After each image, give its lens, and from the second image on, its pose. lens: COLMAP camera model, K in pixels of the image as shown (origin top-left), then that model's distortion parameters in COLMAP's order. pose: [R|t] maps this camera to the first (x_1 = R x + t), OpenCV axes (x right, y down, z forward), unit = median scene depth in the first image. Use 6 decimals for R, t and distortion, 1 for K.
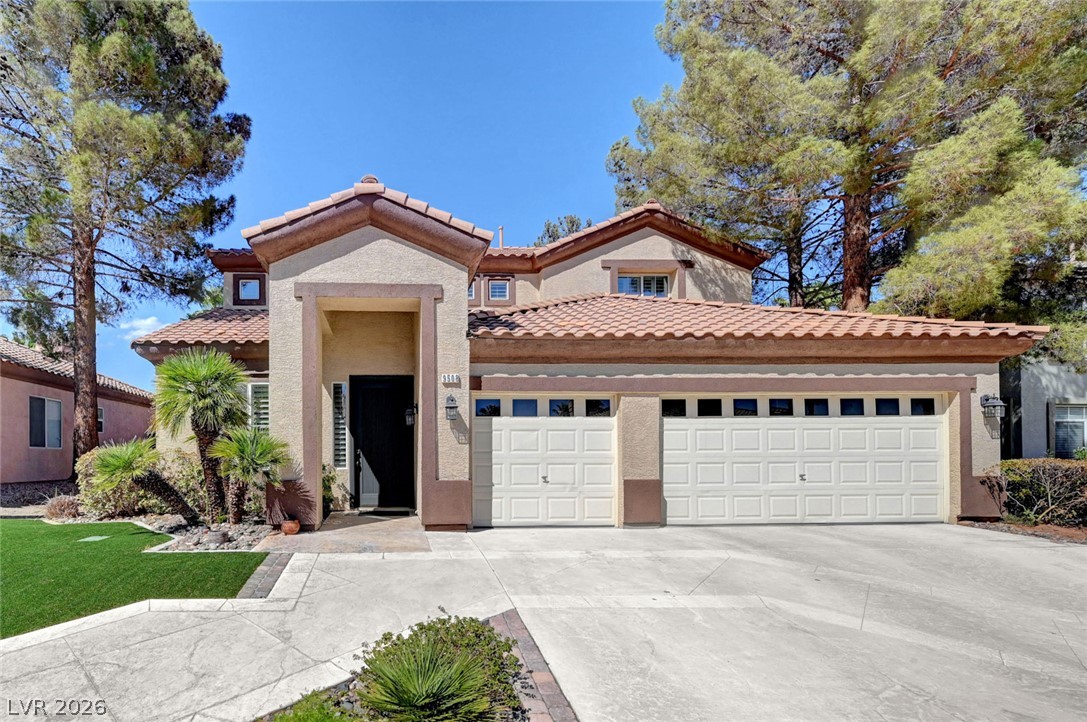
lens RADIAL K [[512.3, 0, 414.4], [0, 512.3, 449.2], [0, 0, 1]] dist [0.000254, -0.000072]
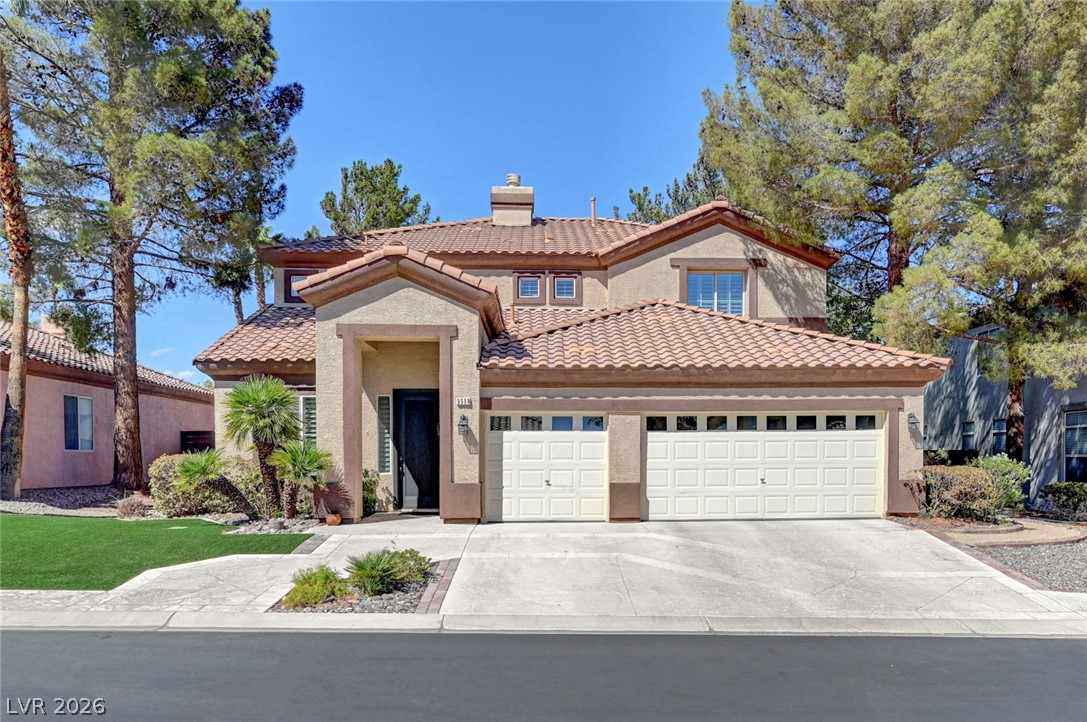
lens RADIAL K [[805.0, 0, 595.4], [0, 805.0, 461.2], [0, 0, 1]] dist [-0.001267, 0.000524]
pose [[0.999495, 0.000916, 0.031750, 0.305430], [-0.001582, 0.999779, 0.020966, -0.031657], [-0.031723, -0.021006, 0.999276, -0.896401]]
